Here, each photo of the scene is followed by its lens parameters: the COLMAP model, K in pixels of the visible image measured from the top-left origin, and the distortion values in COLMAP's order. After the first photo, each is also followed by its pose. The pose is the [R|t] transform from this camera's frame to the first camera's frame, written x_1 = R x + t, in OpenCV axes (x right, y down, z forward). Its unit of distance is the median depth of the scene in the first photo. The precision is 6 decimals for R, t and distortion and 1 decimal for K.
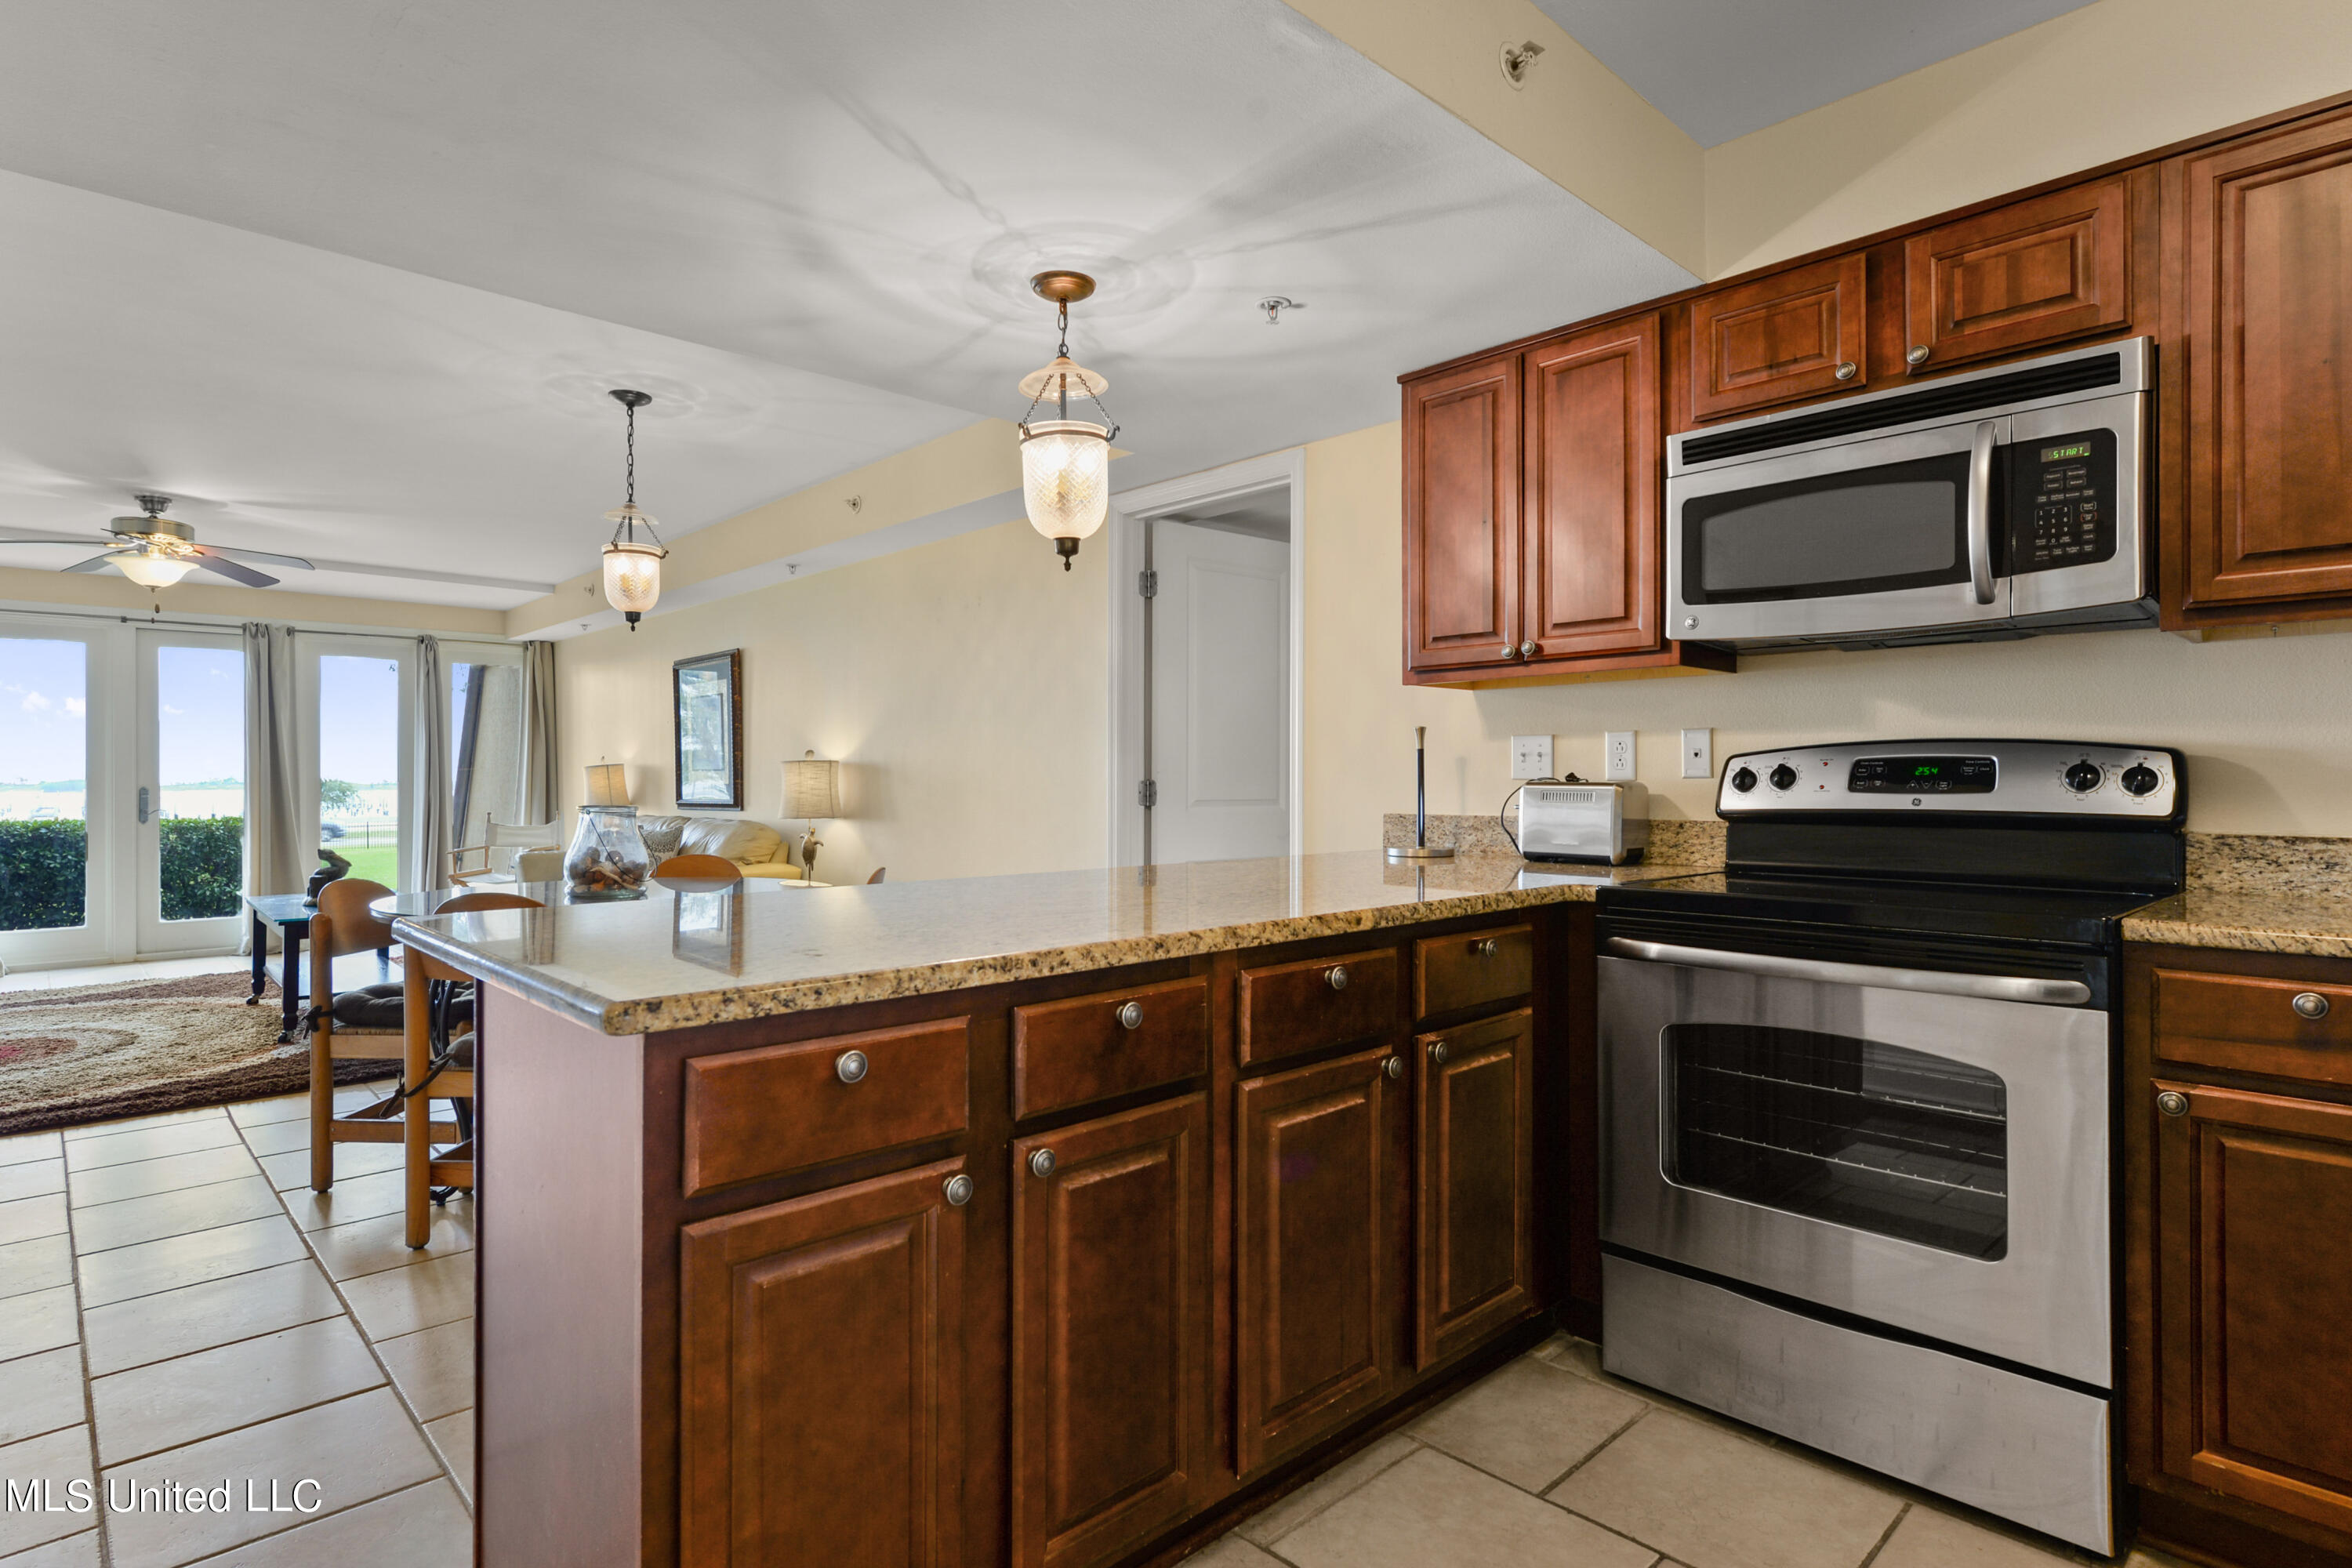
lens RADIAL K [[1220.6, 0, 1167.3], [0, 1220.6, 778.3], [0, 0, 1]] dist [0.007845, 0.001934]
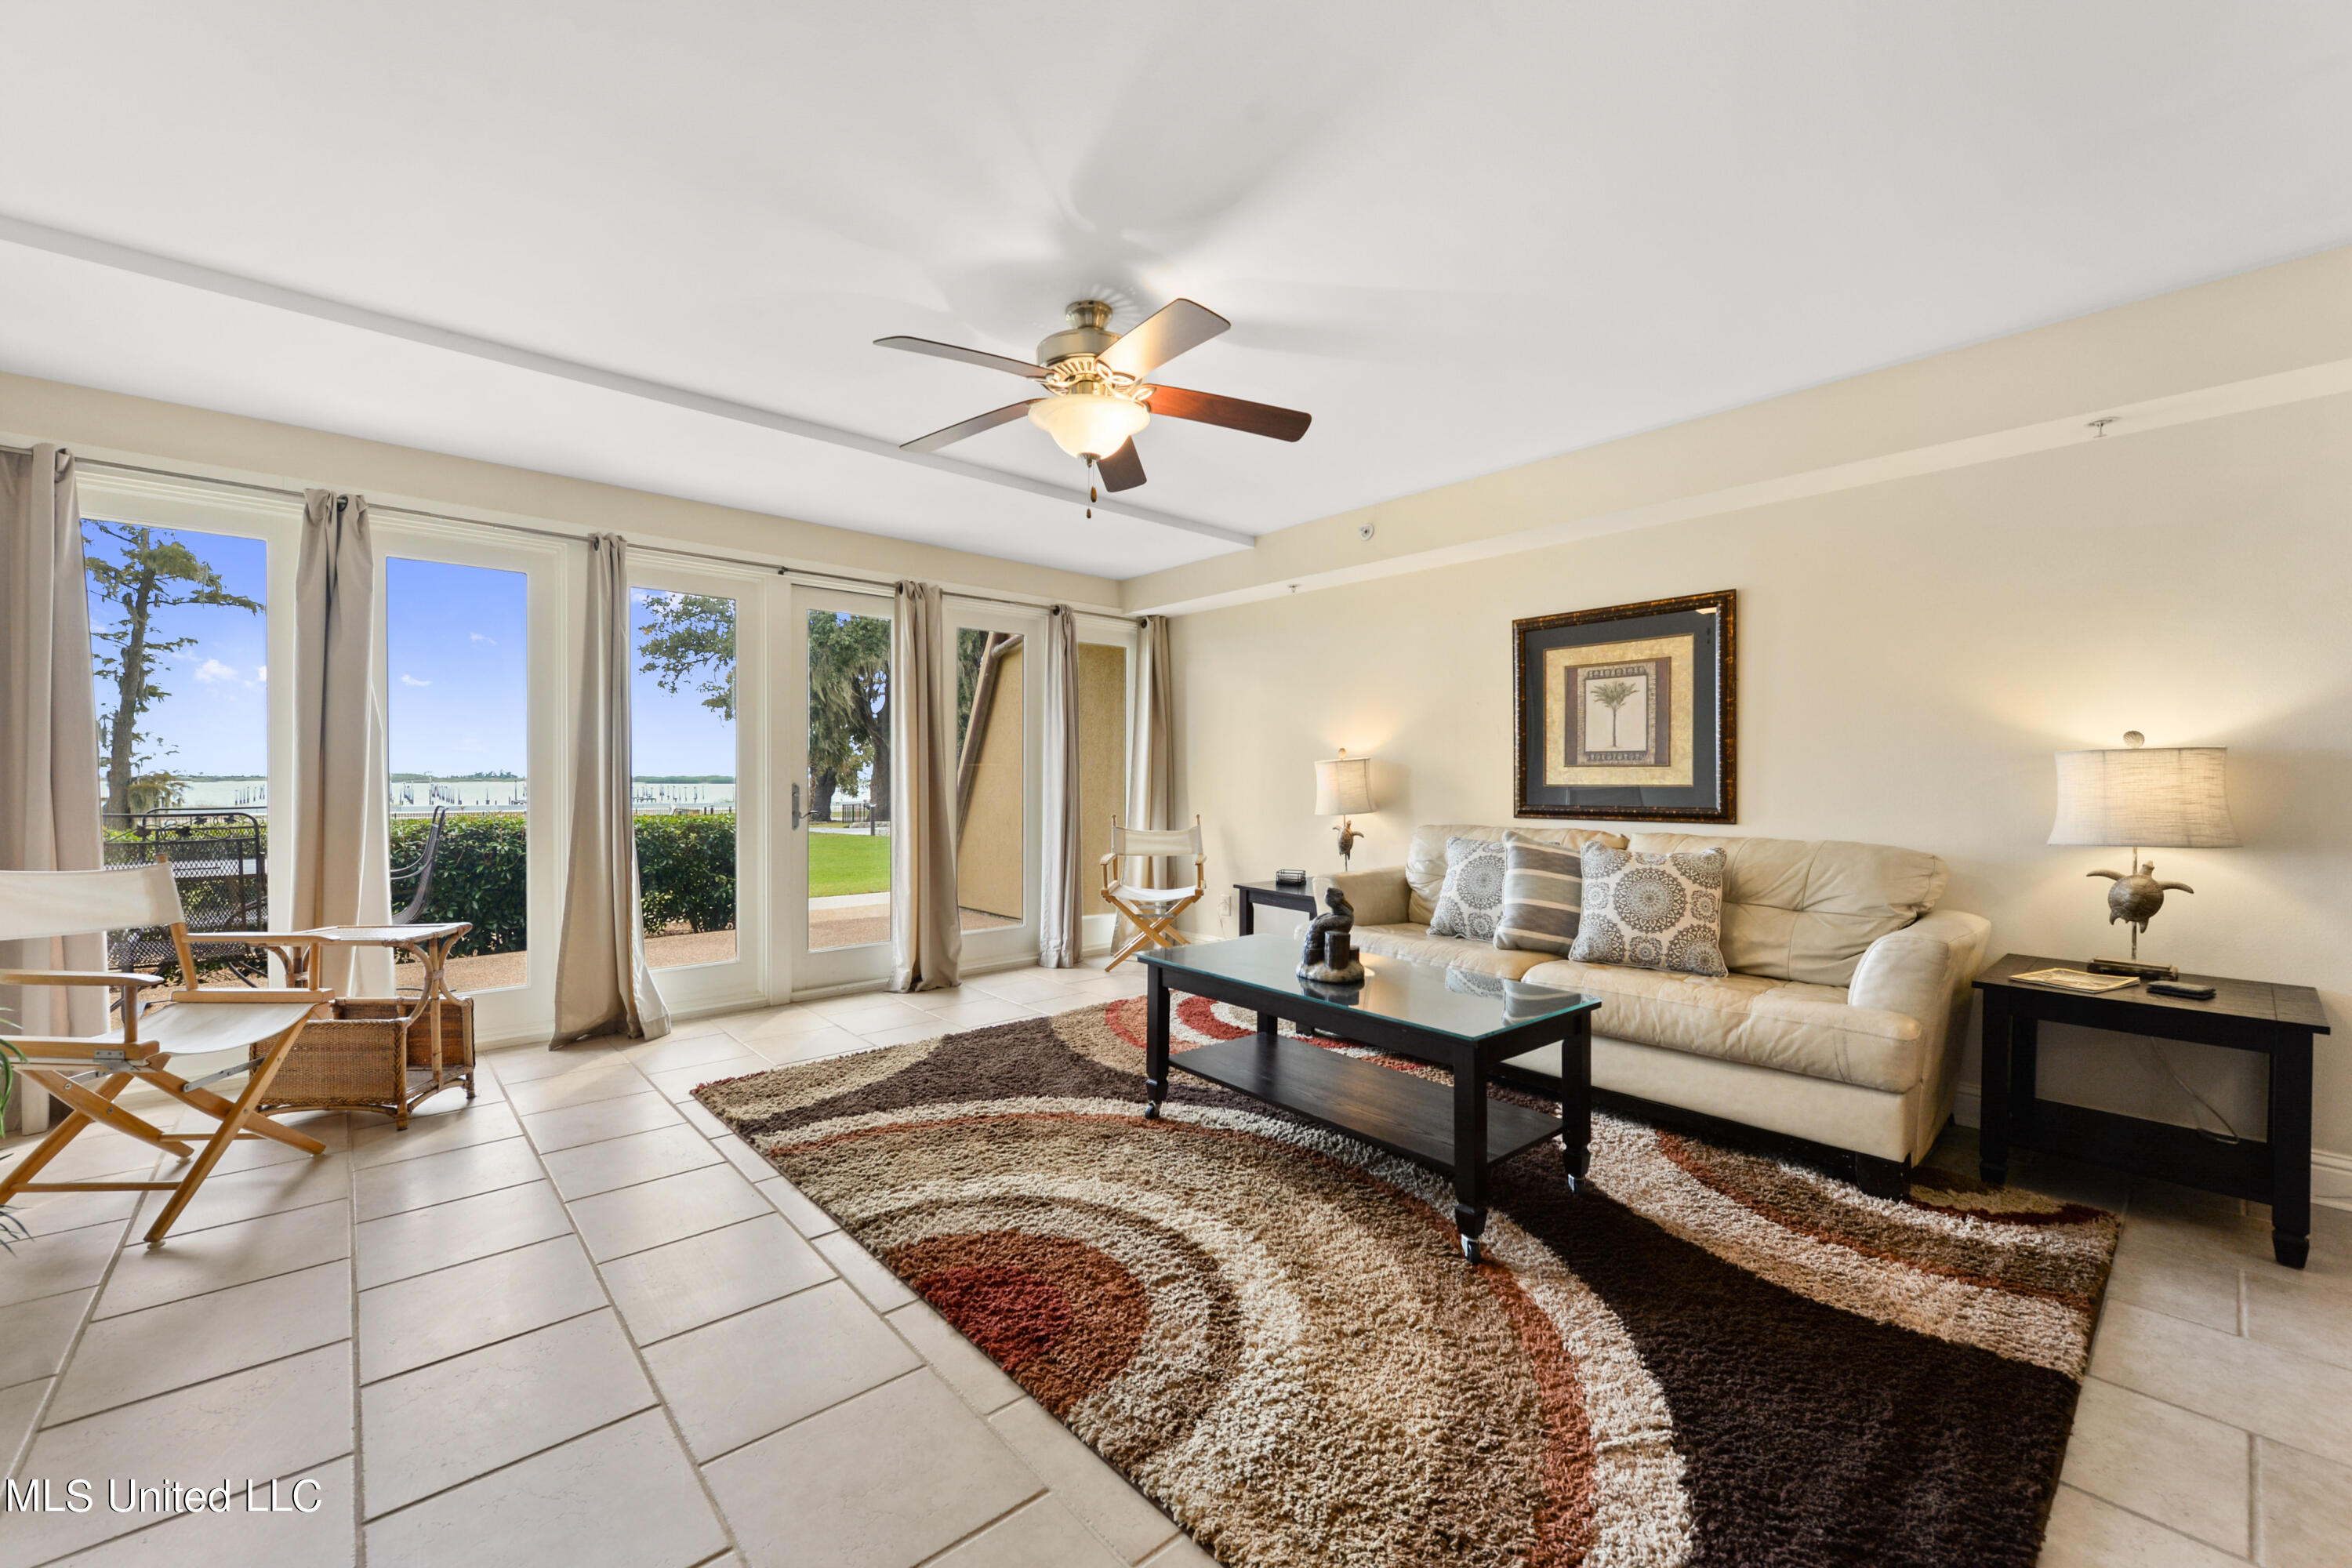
lens RADIAL K [[933.8, 0, 1155.6], [0, 933.8, 788.4], [0, 0, 1]] dist [0.009570, -0.000280]
pose [[0.999531, 0.006069, -0.030022, -1.236187], [-0.005700, 0.999907, 0.012351, 0.003406], [0.030094, -0.012174, 0.999473, 0.851284]]
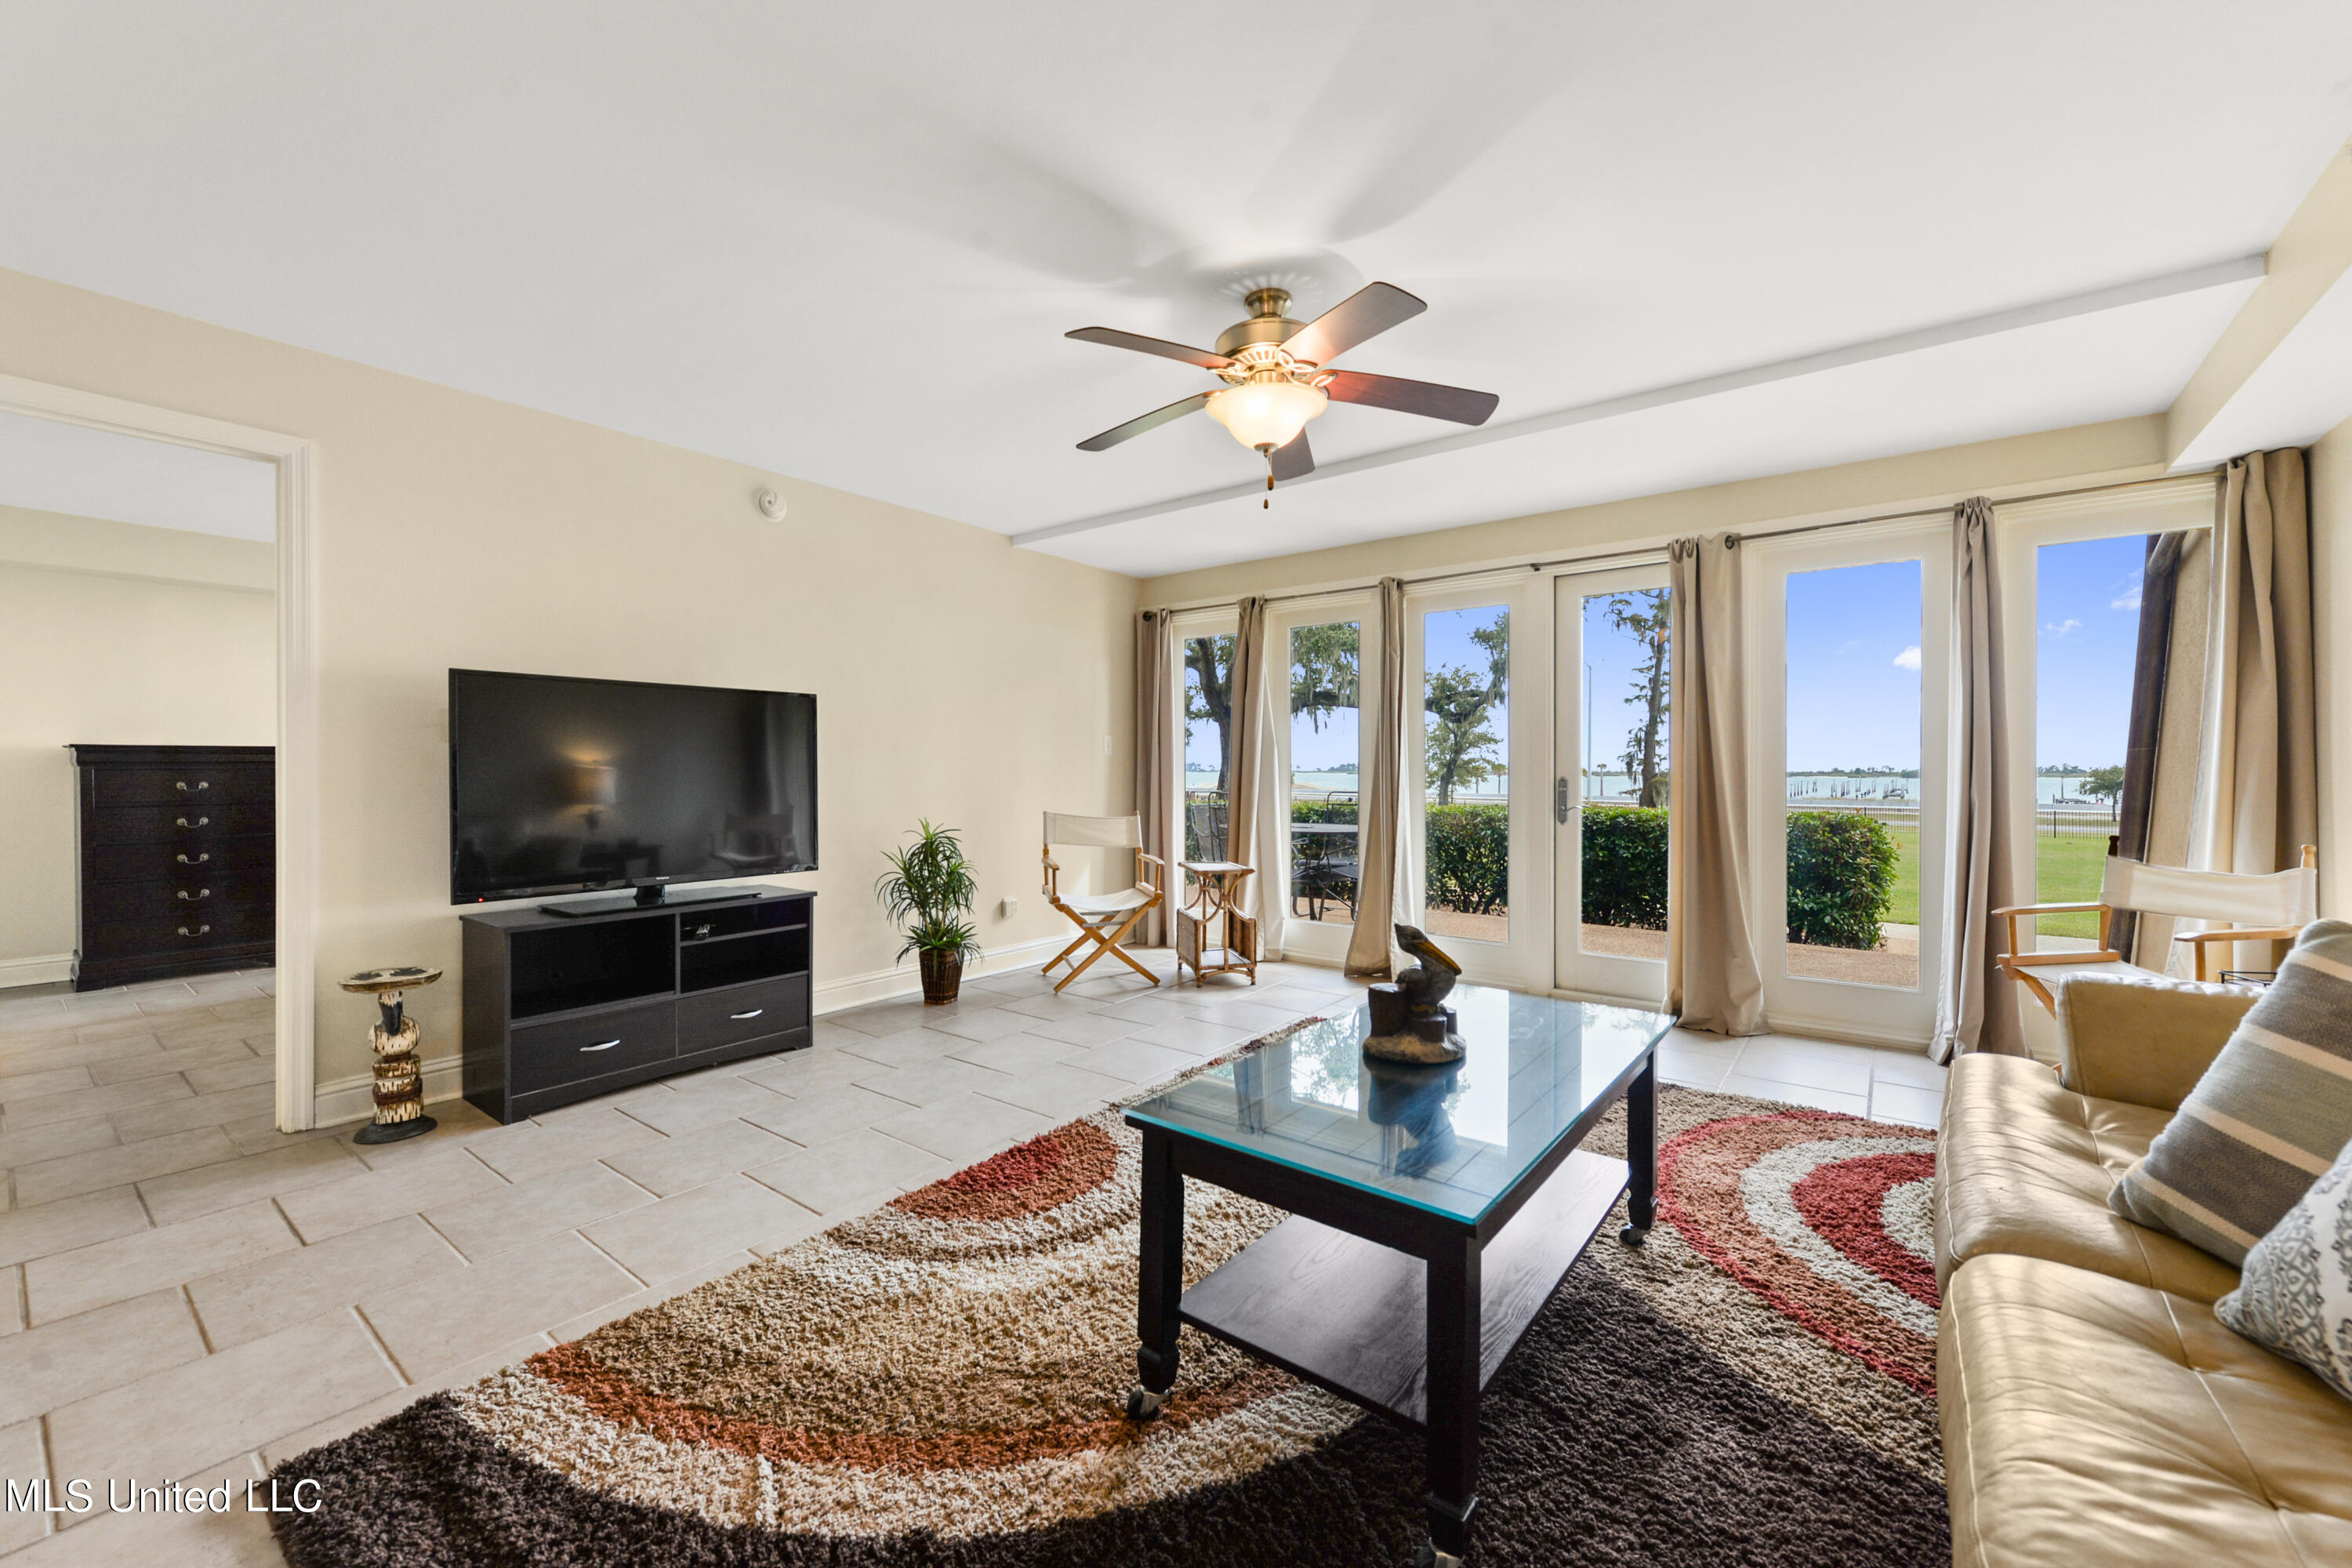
lens RADIAL K [[933.8, 0, 1173.0], [0, 933.8, 772.7], [0, 0, 1]] dist [0.009570, -0.000280]
pose [[0.162559, 0.004887, -0.986687, -0.602626], [0.000167, 0.999988, 0.004980, 0.002777], [0.986699, -0.000974, 0.162556, 1.397862]]
